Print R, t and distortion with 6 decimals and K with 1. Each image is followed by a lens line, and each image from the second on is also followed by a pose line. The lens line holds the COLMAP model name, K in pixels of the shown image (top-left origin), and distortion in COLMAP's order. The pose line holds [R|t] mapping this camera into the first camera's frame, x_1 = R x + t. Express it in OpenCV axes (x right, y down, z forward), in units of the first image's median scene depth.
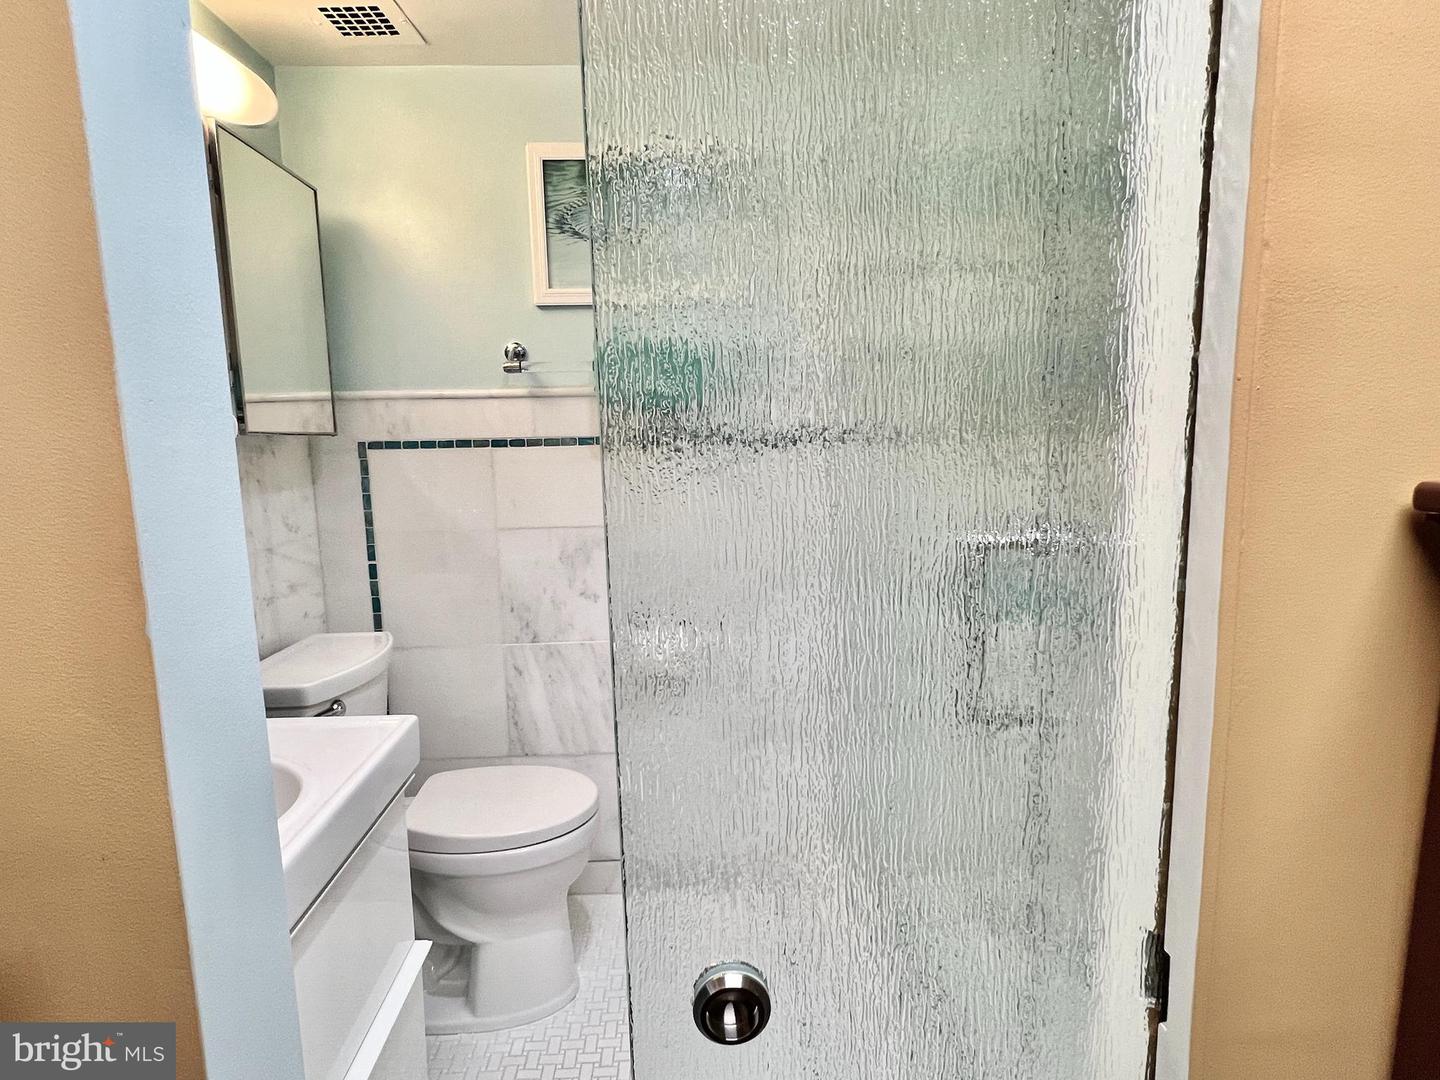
lens RADIAL K [[808.3, 0, 711.3], [0, 808.3, 545.8], [0, 0, 1]] dist [-0.003806, -0.001064]
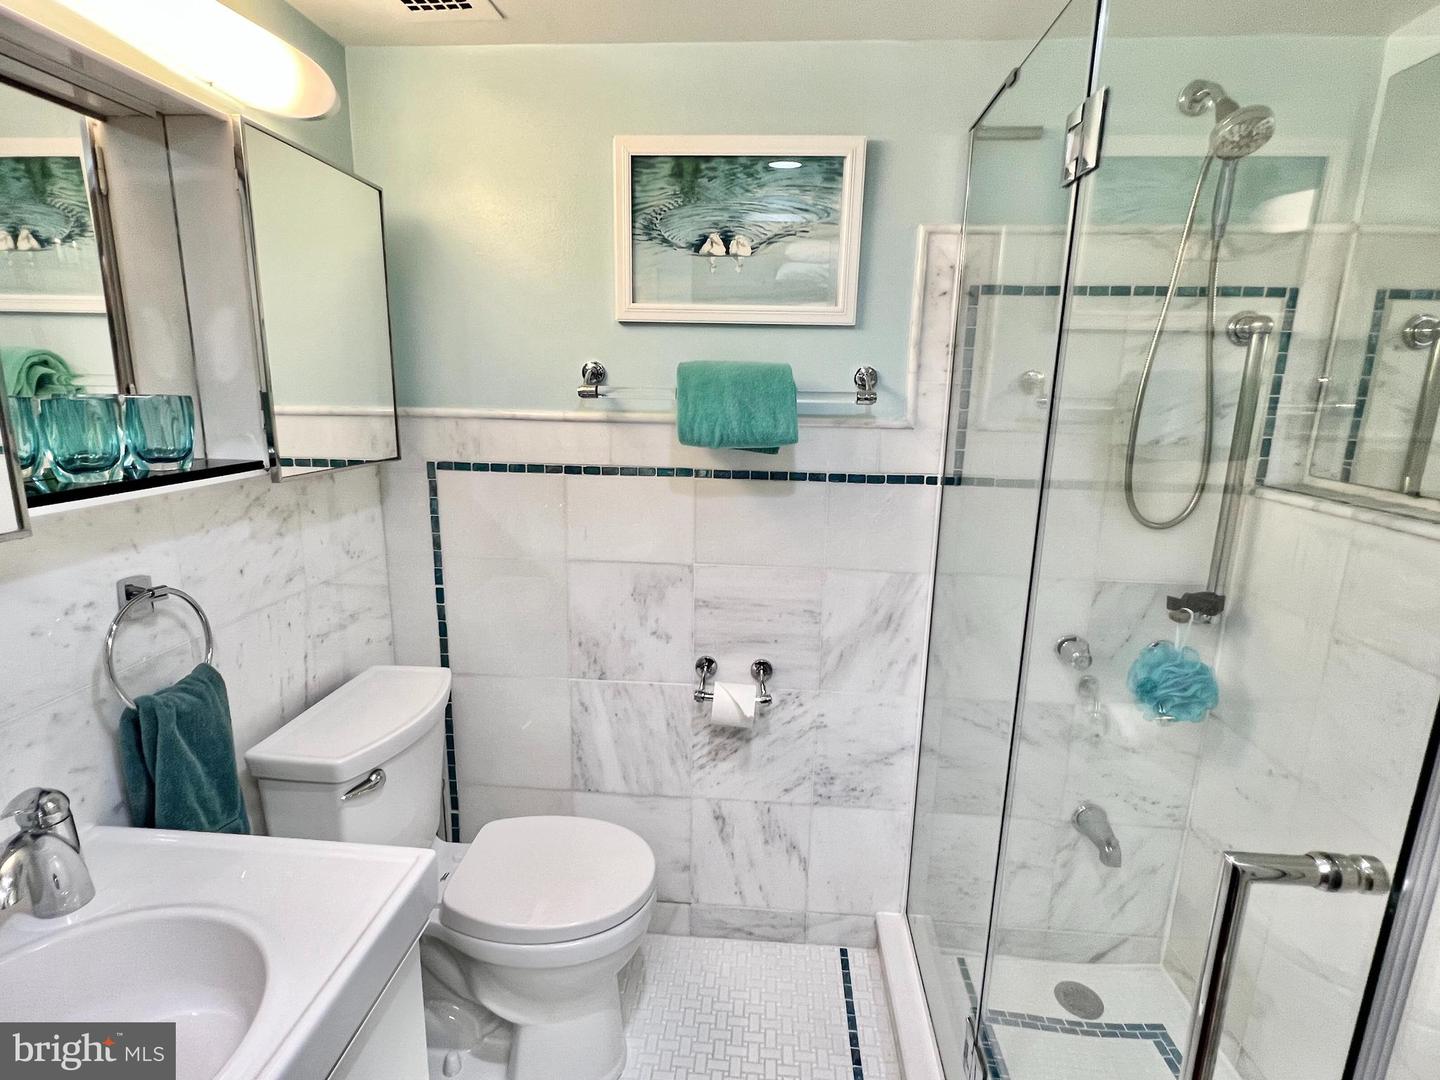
lens RADIAL K [[715.7, 0, 716.6], [0, 715.7, 534.4], [0, 0, 1]] dist [-0.003494, 0.000105]
pose [[0.992834, 0.063383, -0.101304, -0.010935], [-0.055962, 0.995650, 0.074499, -0.124224], [0.105585, -0.068296, 0.992062, 0.198967]]
